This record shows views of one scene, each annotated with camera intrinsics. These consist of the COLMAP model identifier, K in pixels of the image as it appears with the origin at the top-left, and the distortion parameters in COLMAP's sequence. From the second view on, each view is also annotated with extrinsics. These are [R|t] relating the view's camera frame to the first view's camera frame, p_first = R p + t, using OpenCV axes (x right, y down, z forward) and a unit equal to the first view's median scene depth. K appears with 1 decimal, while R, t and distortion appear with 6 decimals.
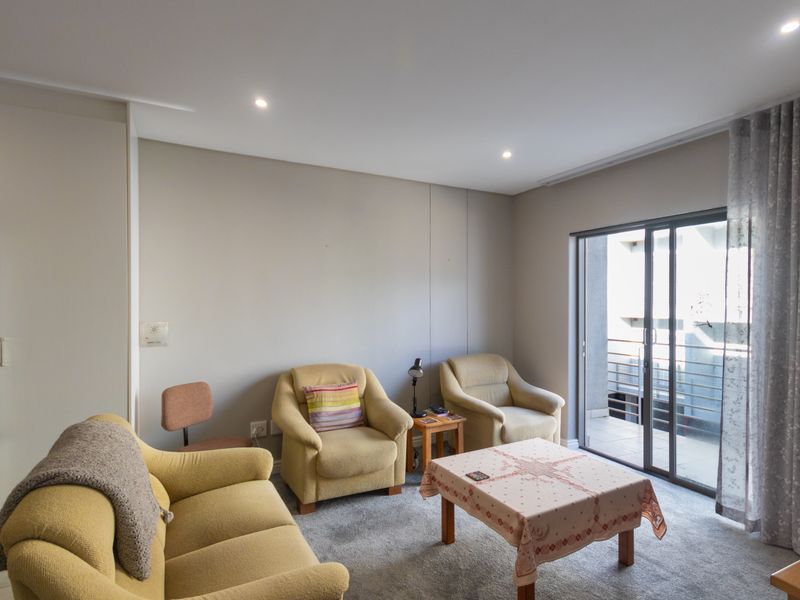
lens RADIAL K [[418.1, 0, 400.0], [0, 418.1, 300.0], [0, 0, 1]] dist [-0.000513, 0.000716]
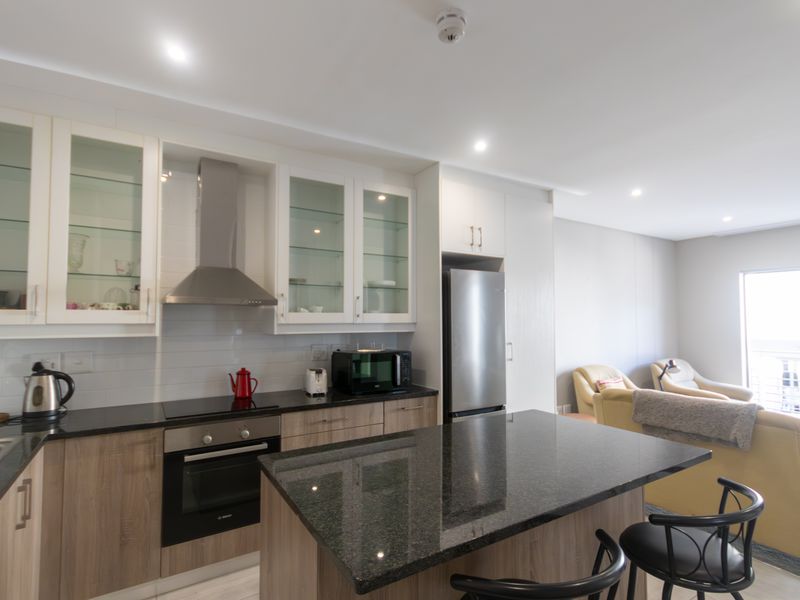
lens RADIAL K [[418.1, 0, 400.0], [0, 418.1, 300.0], [0, 0, 1]] dist [-0.000513, 0.000716]
pose [[0.996572, 0.013954, 0.081548, -0.946340], [-0.010213, 0.998884, -0.046111, 0.028589], [-0.082100, 0.045120, 0.995602, -0.391966]]
